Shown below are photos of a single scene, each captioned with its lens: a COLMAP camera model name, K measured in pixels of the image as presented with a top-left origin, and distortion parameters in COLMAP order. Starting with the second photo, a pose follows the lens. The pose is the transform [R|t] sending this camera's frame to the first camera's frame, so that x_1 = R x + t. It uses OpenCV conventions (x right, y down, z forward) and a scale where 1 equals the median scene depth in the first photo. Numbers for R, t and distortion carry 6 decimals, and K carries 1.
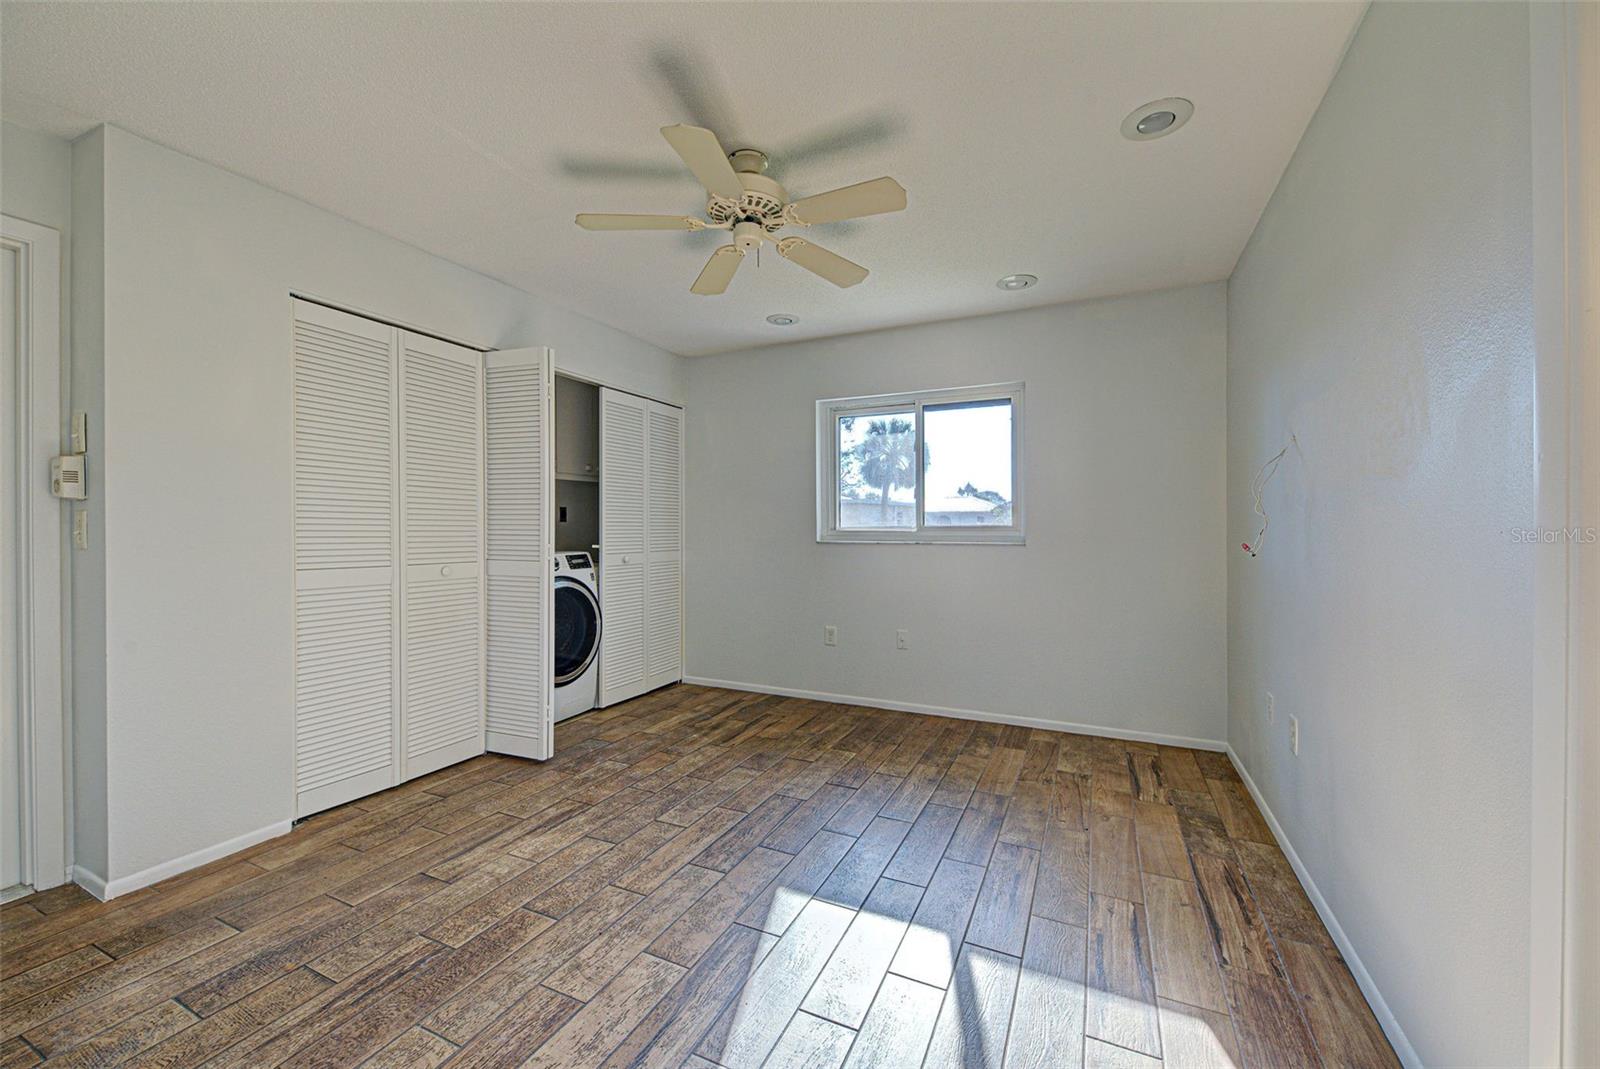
lens RADIAL K [[626.4, 0, 804.5], [0, 626.4, 532.3], [0, 0, 1]] dist [0.007256, -0.005753]
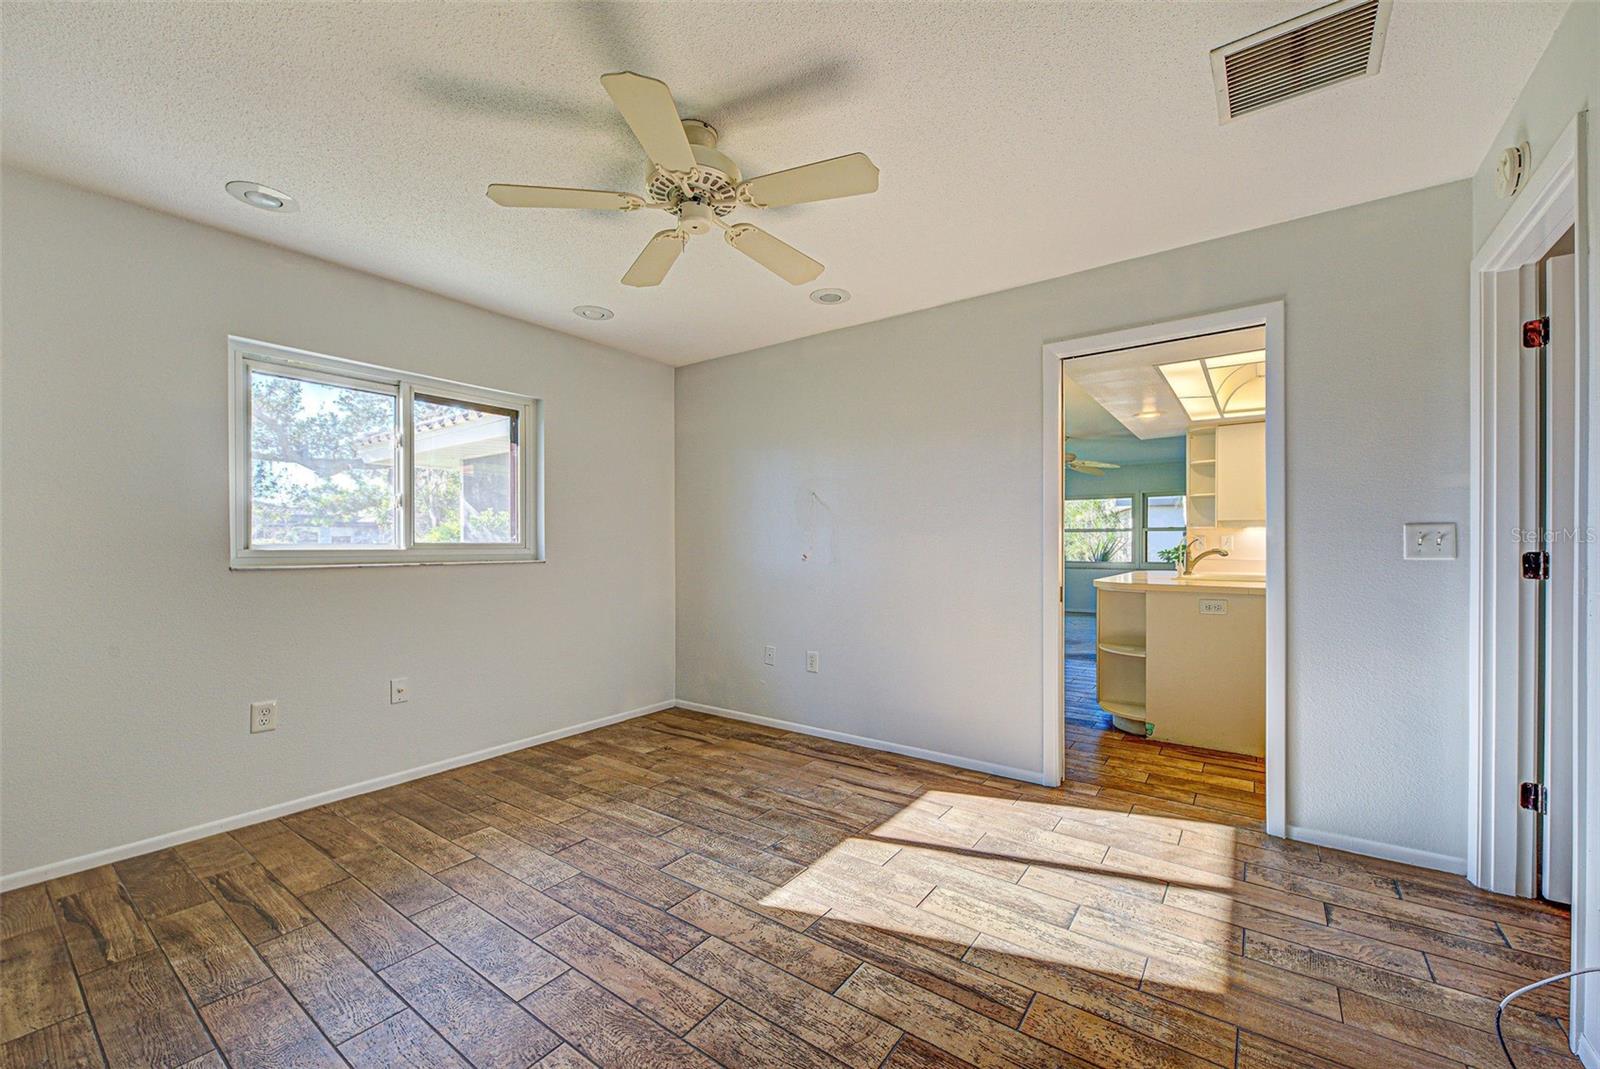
lens RADIAL K [[626.4, 0, 804.5], [0, 626.4, 532.3], [0, 0, 1]] dist [0.007256, -0.005753]
pose [[0.179946, 0.018478, 0.983503, -0.690313], [0.009007, 0.999751, -0.020431, -0.002871], [-0.983635, 0.012535, 0.179735, 0.495868]]
